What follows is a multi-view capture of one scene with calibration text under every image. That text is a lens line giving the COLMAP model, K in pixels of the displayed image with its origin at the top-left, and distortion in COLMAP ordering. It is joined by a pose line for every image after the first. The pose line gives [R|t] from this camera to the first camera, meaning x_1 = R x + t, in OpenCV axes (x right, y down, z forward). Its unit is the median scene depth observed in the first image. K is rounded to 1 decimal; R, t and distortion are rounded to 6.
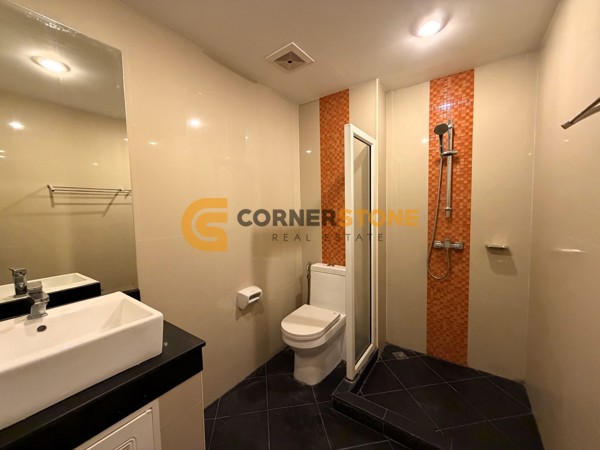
lens RADIAL K [[240.1, 0, 299.7], [0, 240.1, 224.3], [0, 0, 1]] dist [0.000655, 0.000511]
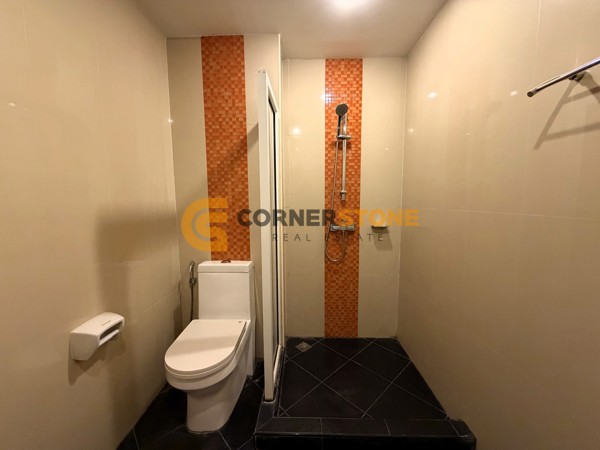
lens RADIAL K [[240.1, 0, 299.0], [0, 240.1, 224.3], [0, 0, 1]] dist [0.000655, 0.000511]
pose [[0.831074, -0.041009, 0.554647, -0.111910], [0.025200, 0.999030, 0.036106, 0.030432], [-0.555590, -0.016029, 0.831302, 0.249186]]
